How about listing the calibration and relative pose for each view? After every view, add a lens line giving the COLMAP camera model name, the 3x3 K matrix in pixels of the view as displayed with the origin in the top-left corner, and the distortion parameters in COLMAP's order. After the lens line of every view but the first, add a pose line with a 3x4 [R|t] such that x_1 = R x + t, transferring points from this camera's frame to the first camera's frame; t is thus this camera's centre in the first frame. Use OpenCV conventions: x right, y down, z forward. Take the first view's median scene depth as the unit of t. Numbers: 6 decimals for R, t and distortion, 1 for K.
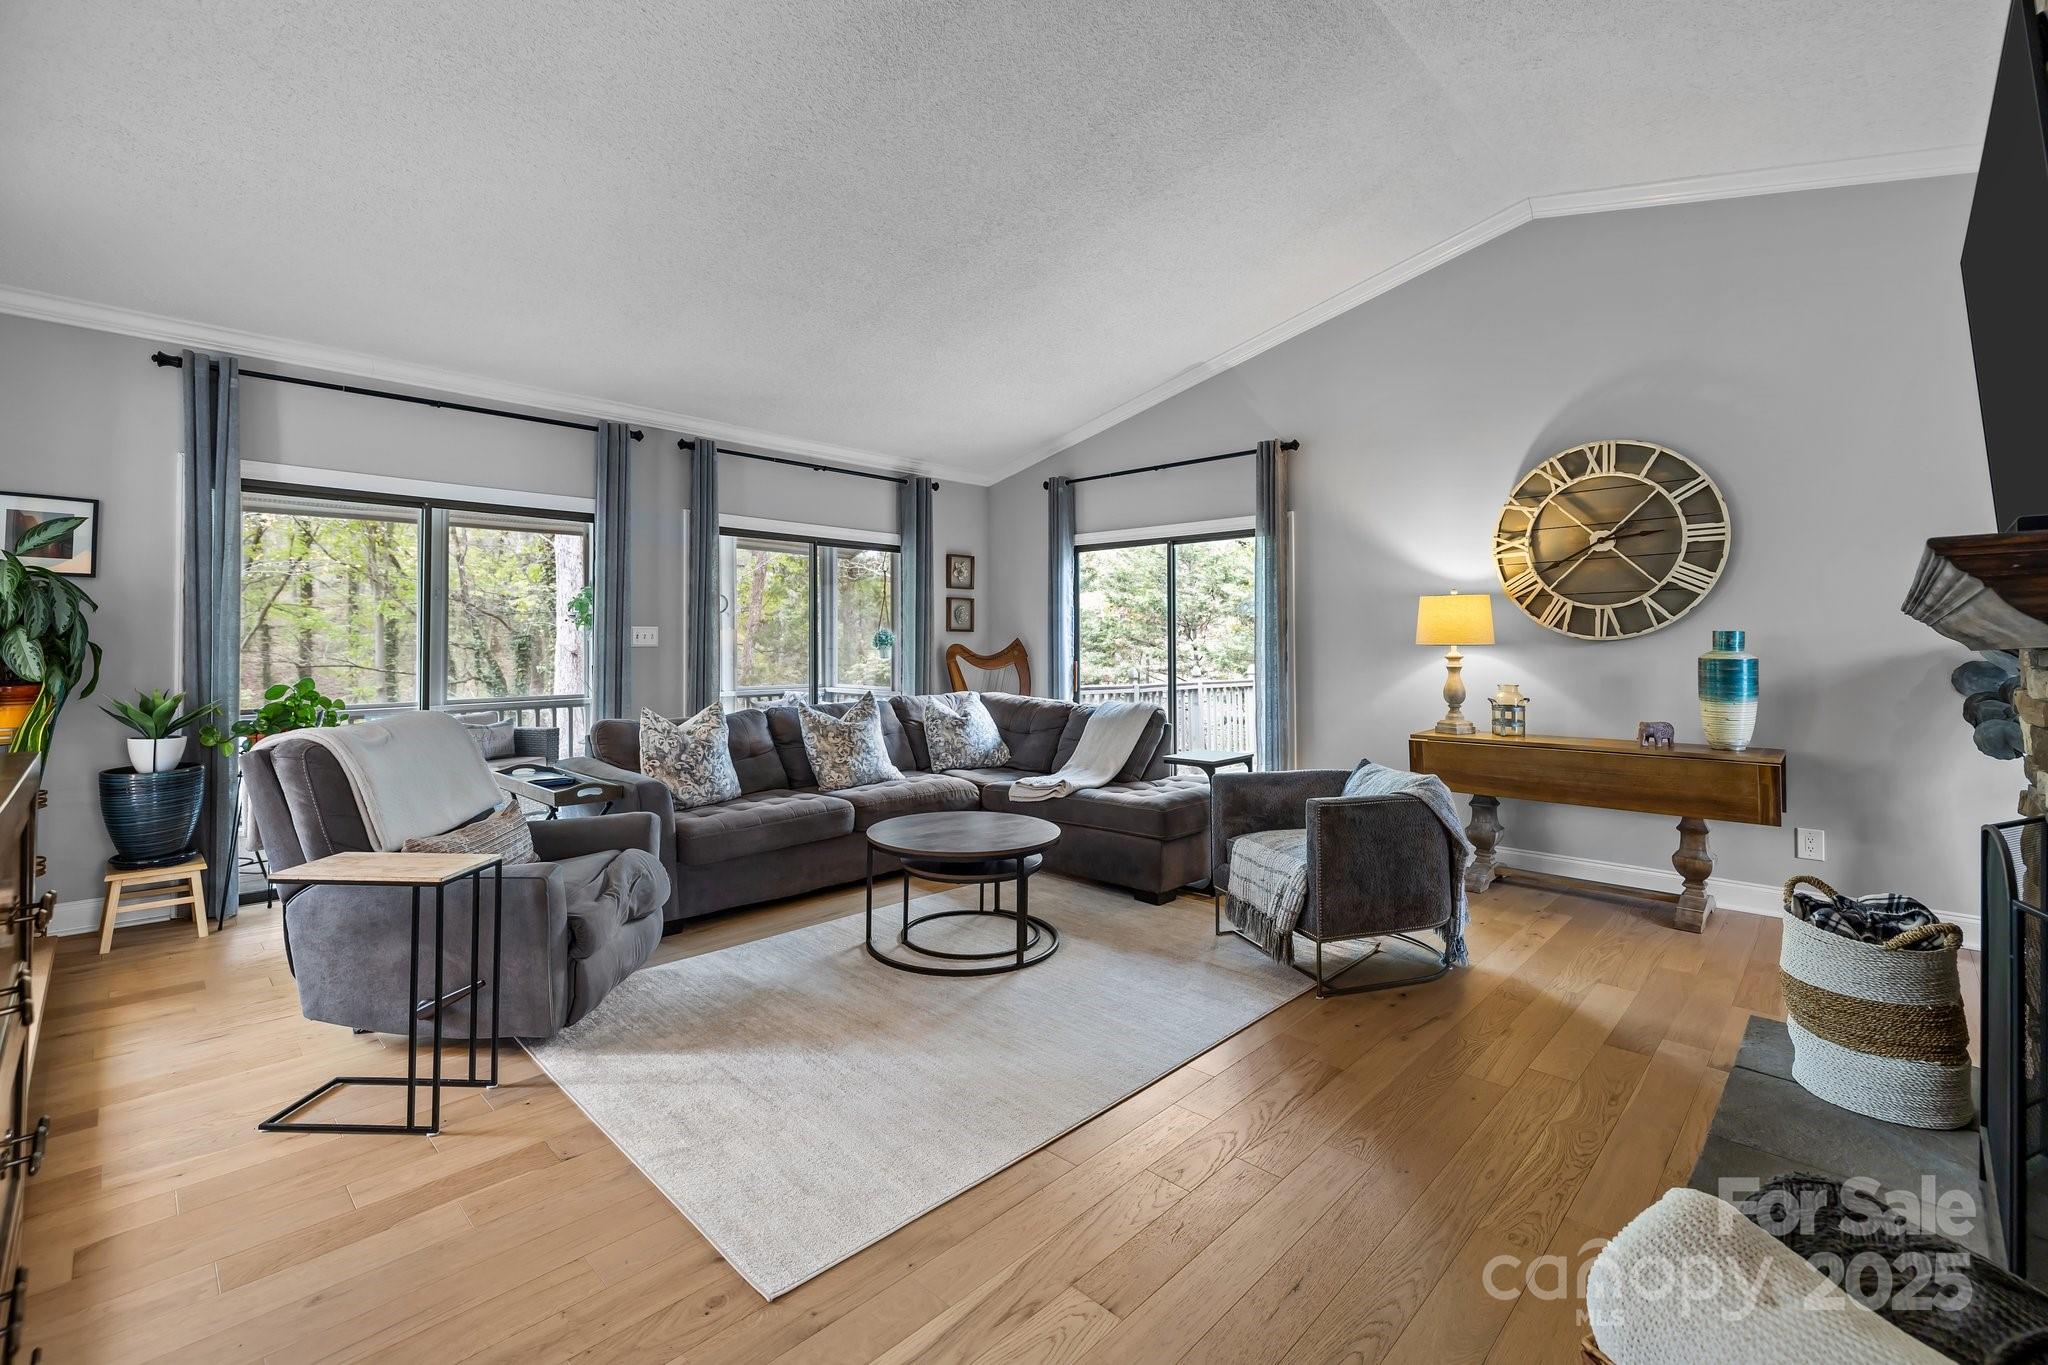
lens RADIAL K [[876.2, 0, 1012.3], [0, 876.2, 658.6], [0, 0, 1]] dist [0.000272, -0.000137]
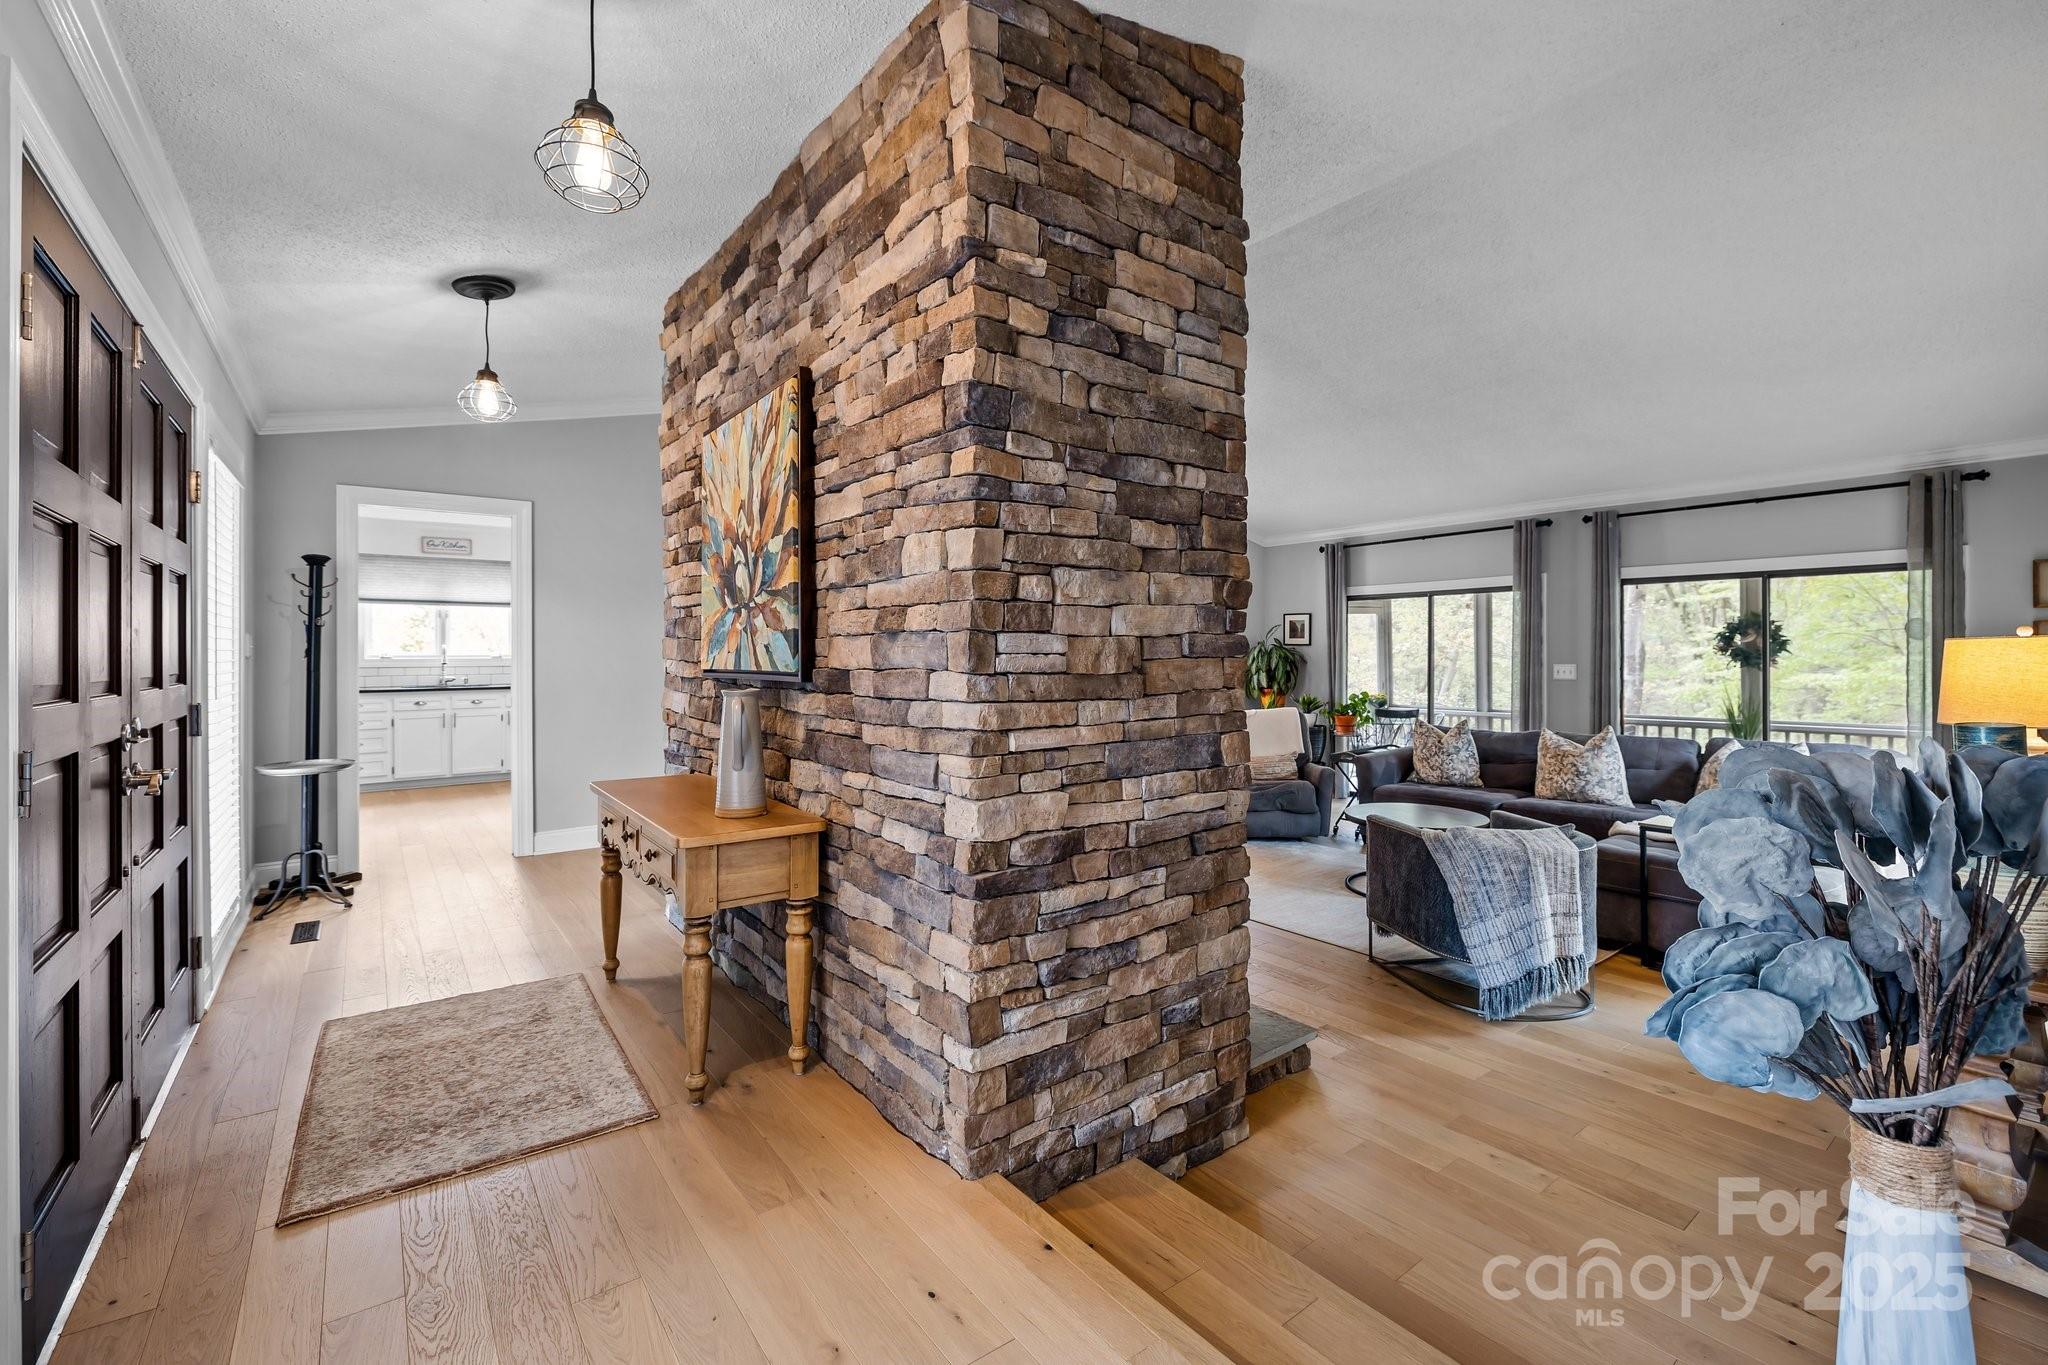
lens RADIAL K [[876.2, 0, 1012.3], [0, 876.2, 658.6], [0, 0, 1]] dist [0.000272, -0.000137]
pose [[-0.149985, 0.000663, -0.988688, 1.055491], [-0.016293, 0.999862, 0.003142, -0.037693], [0.988554, 0.016580, -0.149954, 0.402455]]
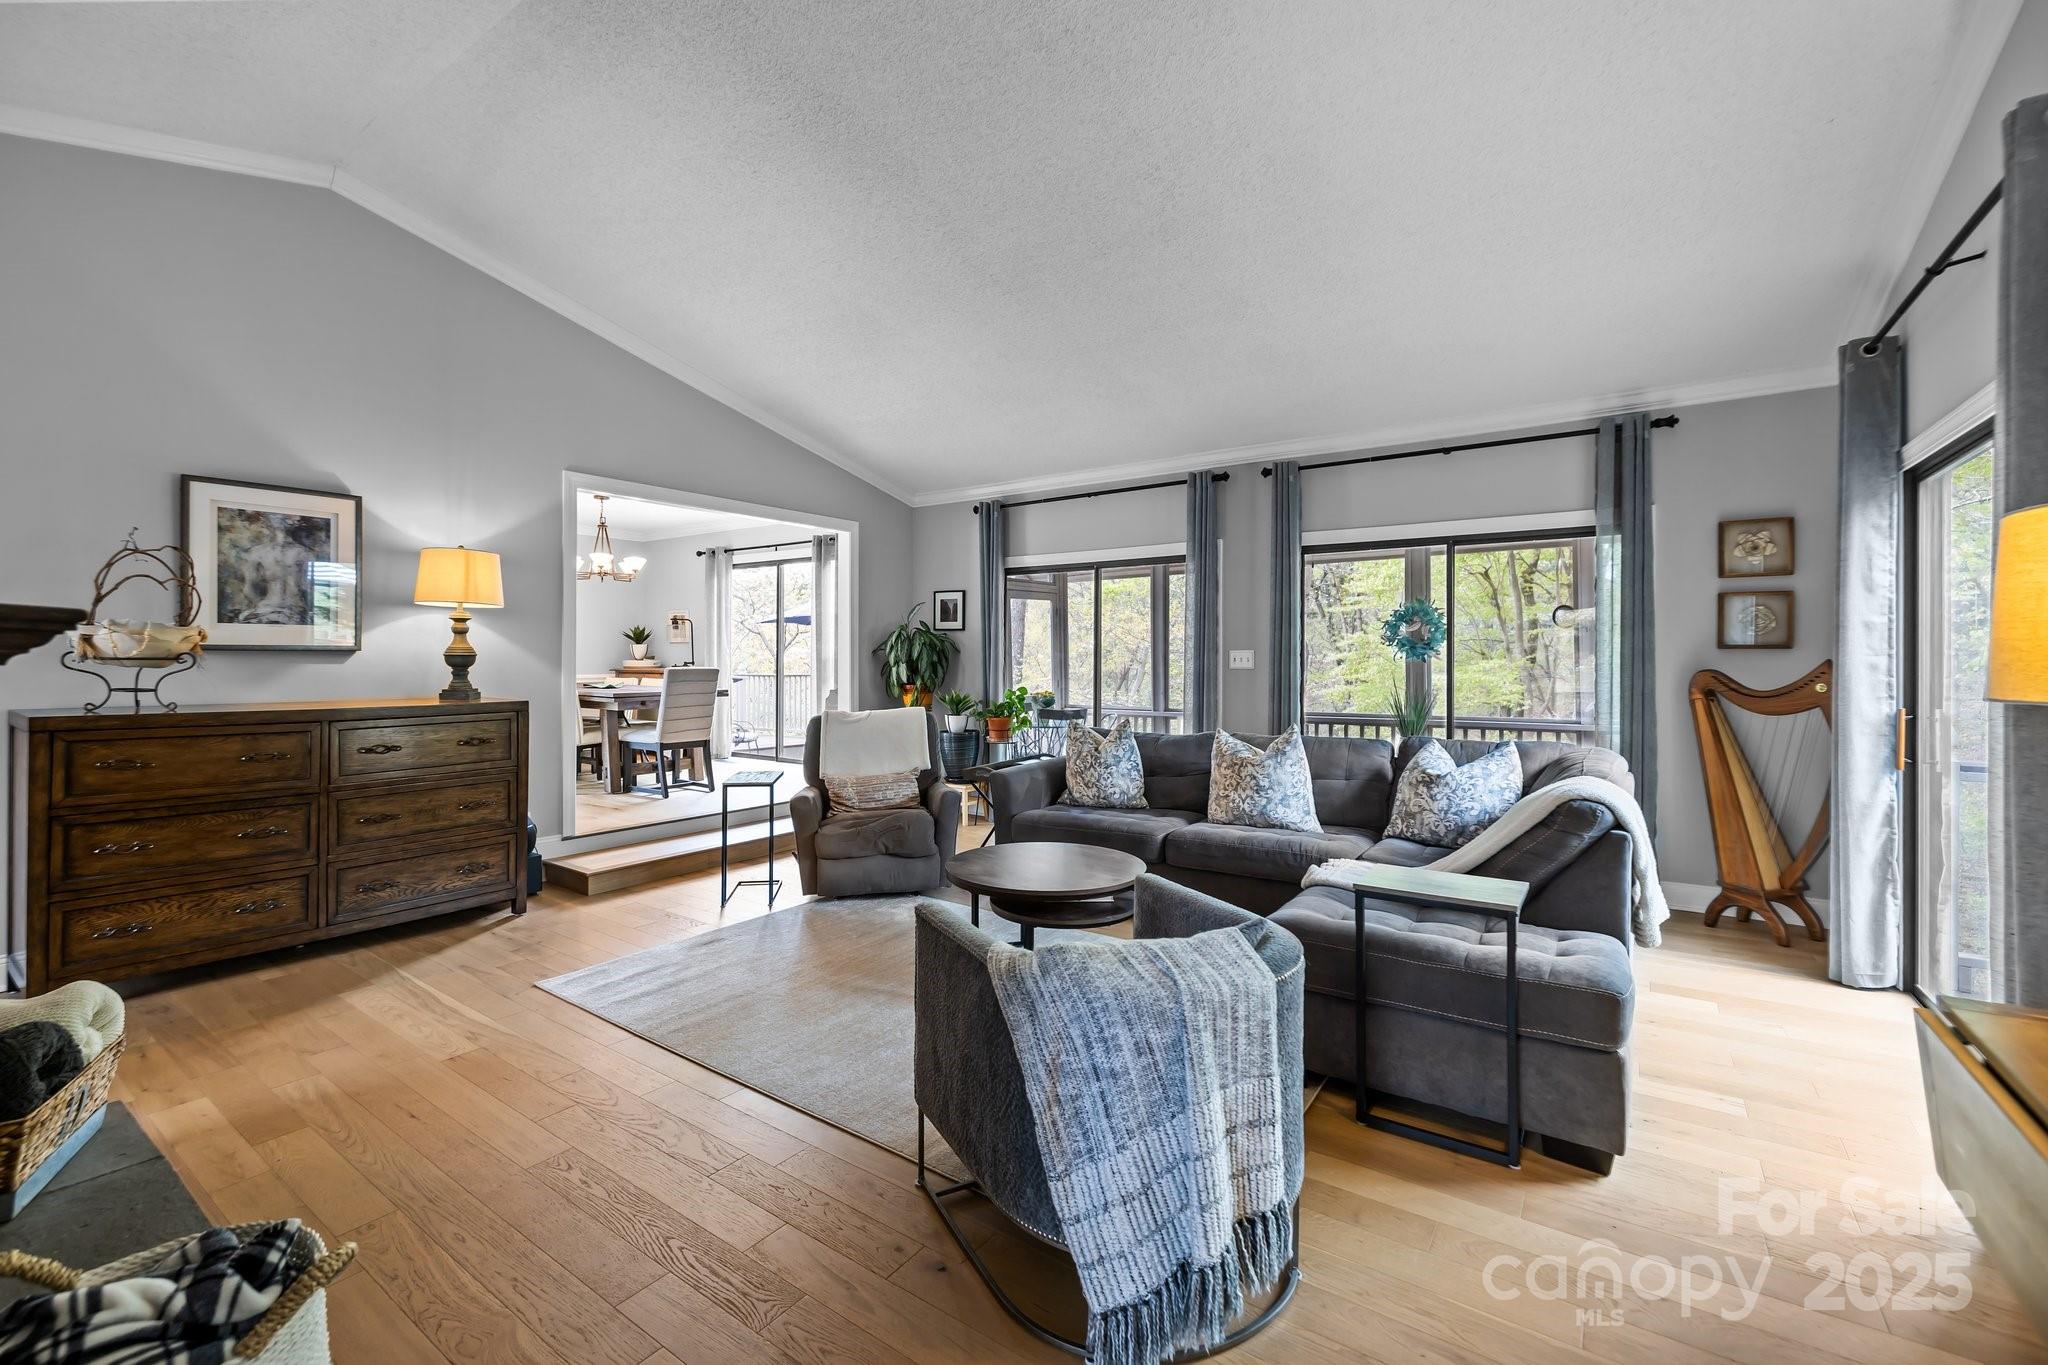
lens RADIAL K [[855.3, 0, 1027.7], [0, 855.3, 664.7], [0, 0, 1]] dist [-0.001769, -0.000080]
pose [[0.170941, -0.001782, -0.985280, 0.600709], [-0.020443, 0.999777, -0.005355, -0.008316], [0.985069, 0.021058, 0.170867, 0.595566]]
